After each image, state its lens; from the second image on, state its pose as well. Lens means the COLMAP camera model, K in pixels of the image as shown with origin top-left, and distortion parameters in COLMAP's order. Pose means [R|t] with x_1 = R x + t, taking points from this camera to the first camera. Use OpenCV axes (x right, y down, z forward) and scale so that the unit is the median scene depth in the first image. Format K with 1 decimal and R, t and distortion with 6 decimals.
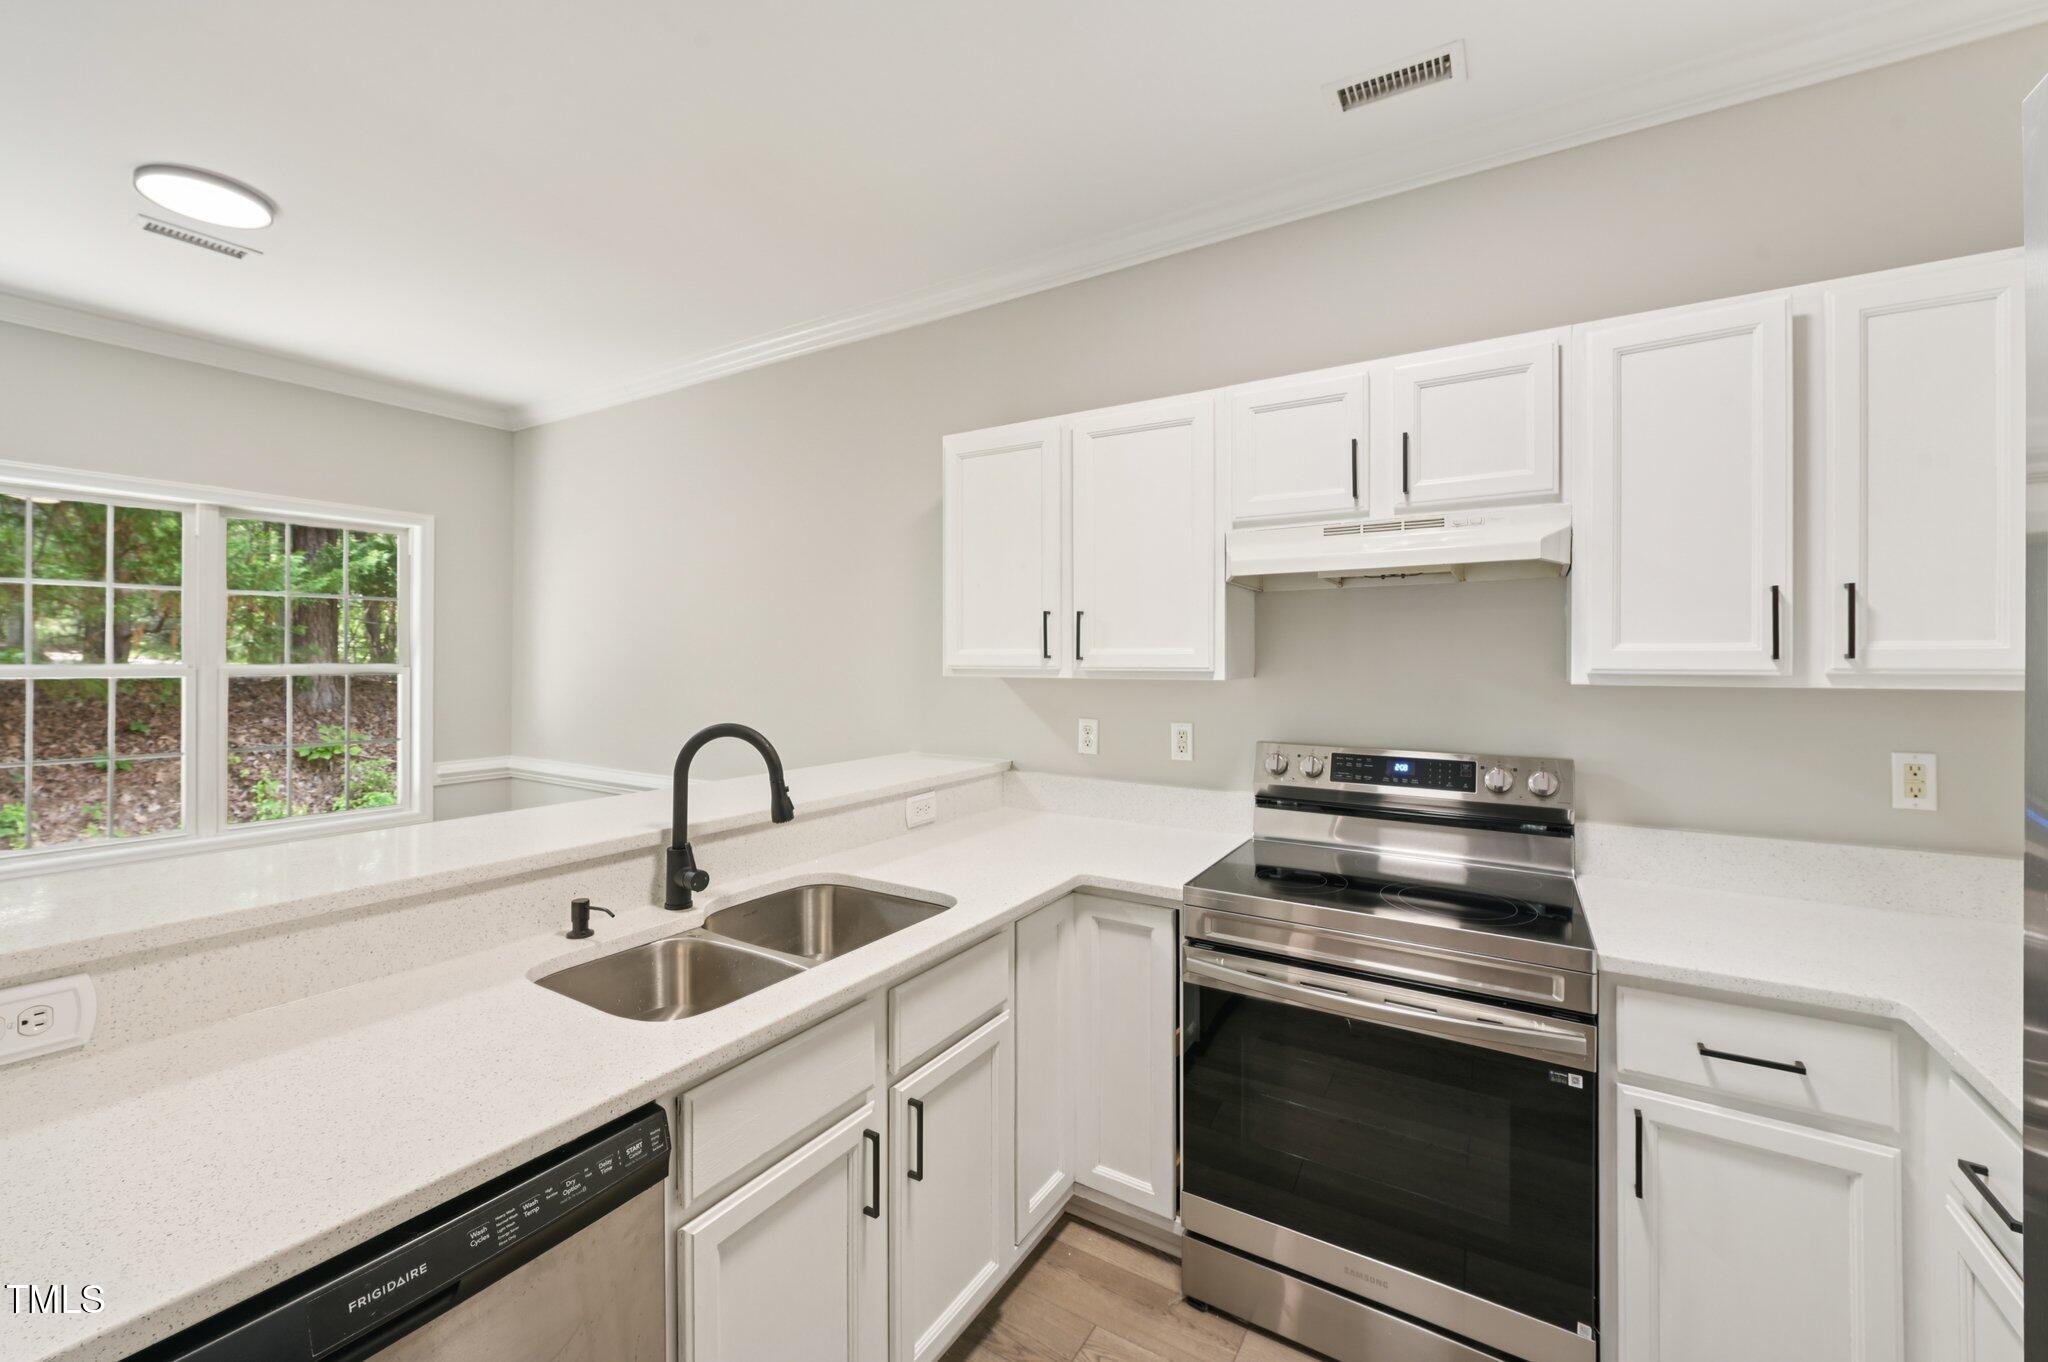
lens RADIAL K [[827.8, 0, 993.6], [0, 827.8, 658.1], [0, 0, 1]] dist [-0.002495, -0.000494]
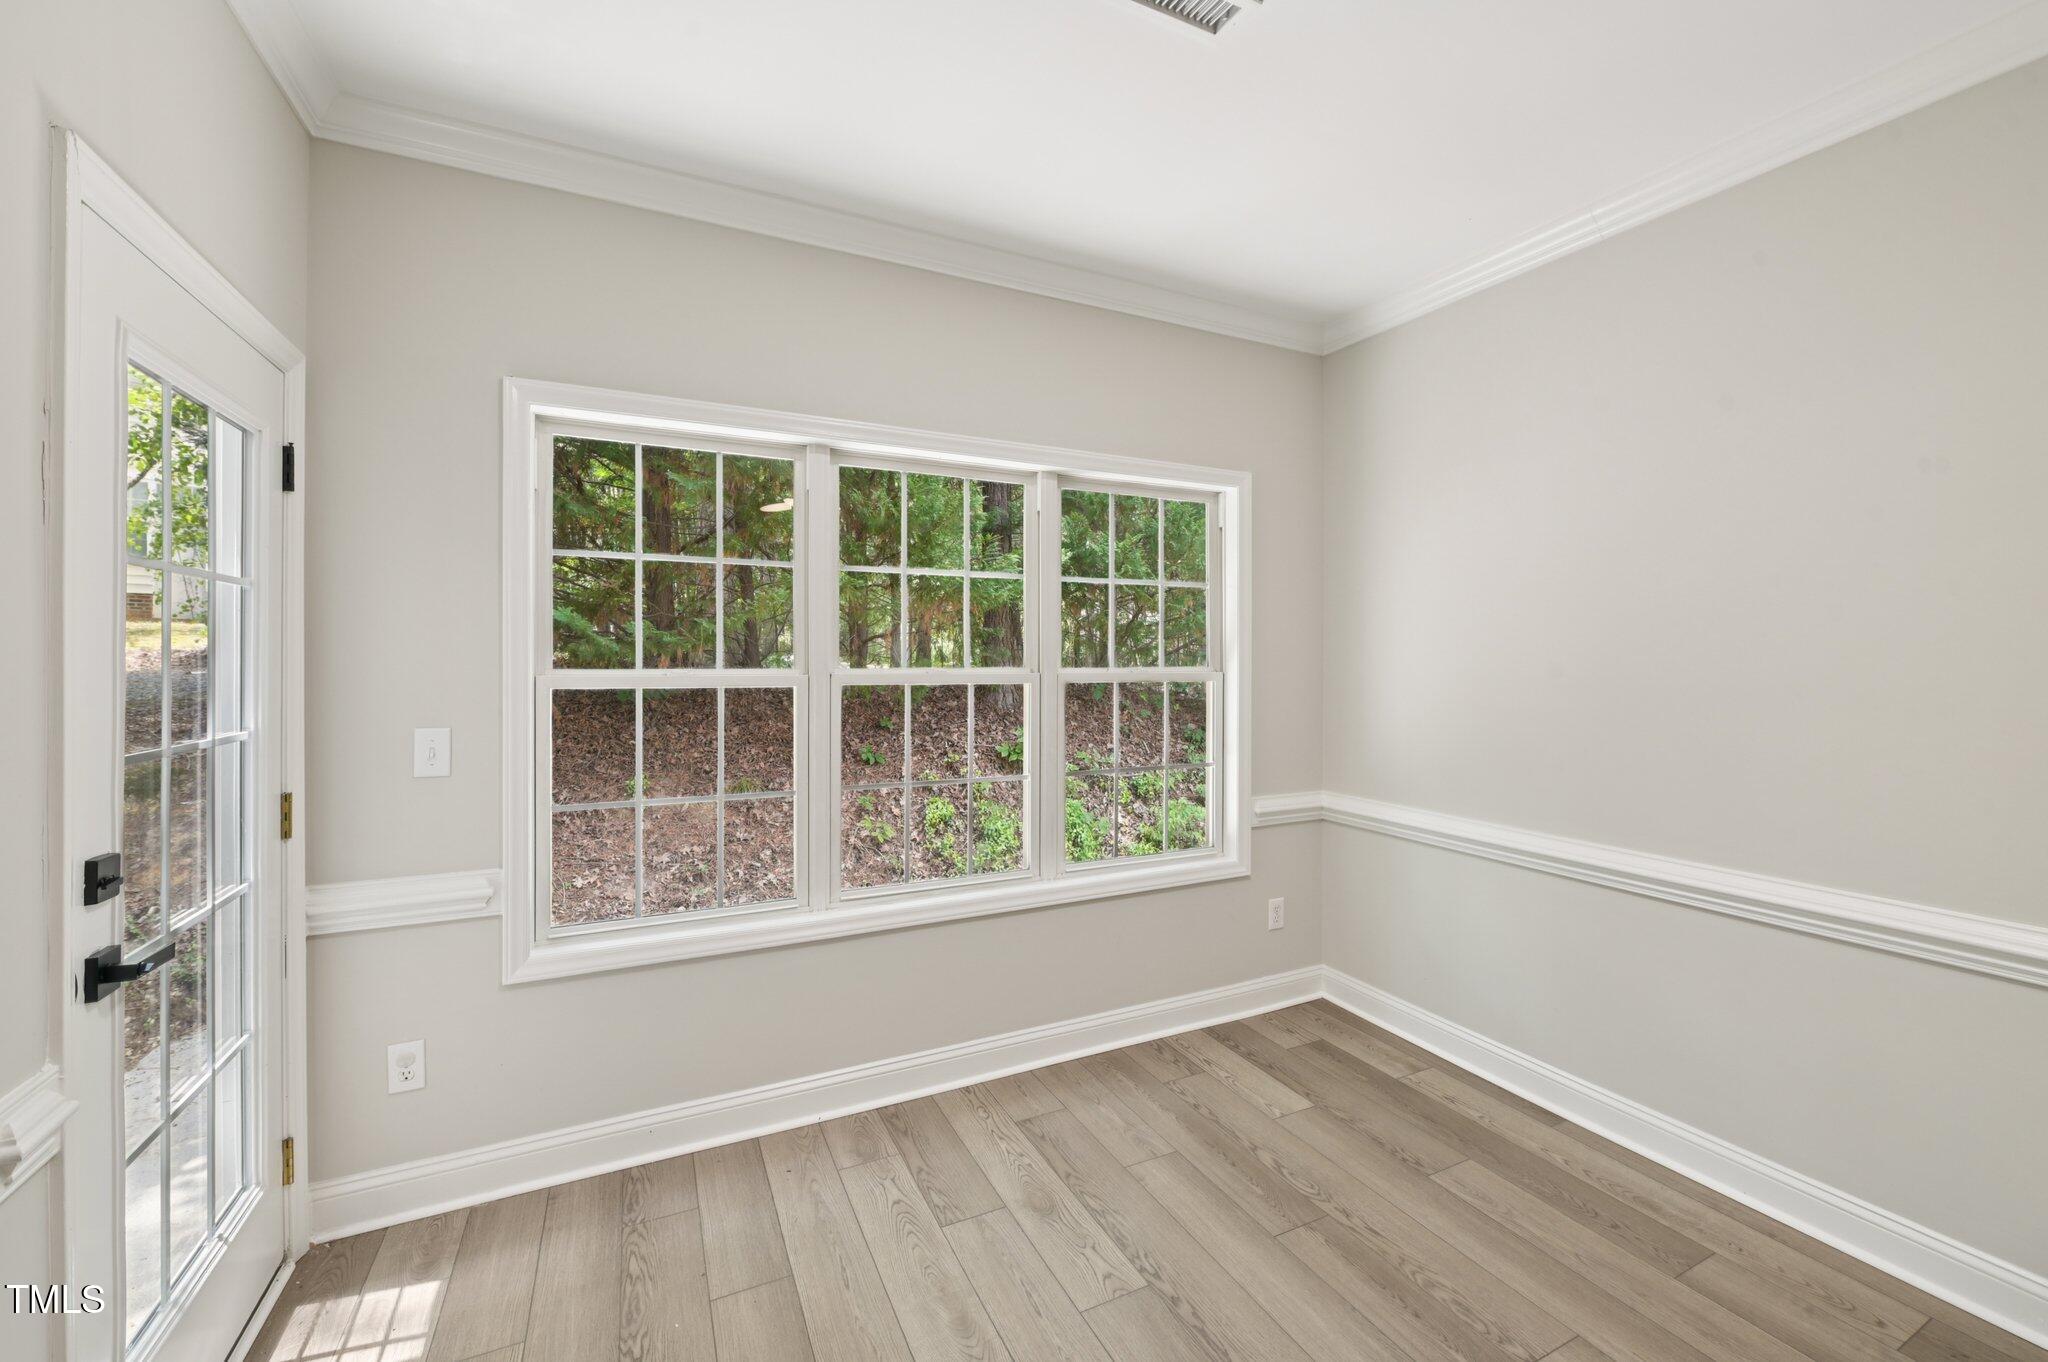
lens RADIAL K [[827.8, 0, 1034.3], [0, 827.8, 670.8], [0, 0, 1]] dist [-0.002495, -0.000494]
pose [[0.856520, 0.004550, -0.516094, -0.887202], [0.002356, 0.999916, 0.012725, -0.000310], [0.516108, -0.012115, 0.856438, 0.477155]]
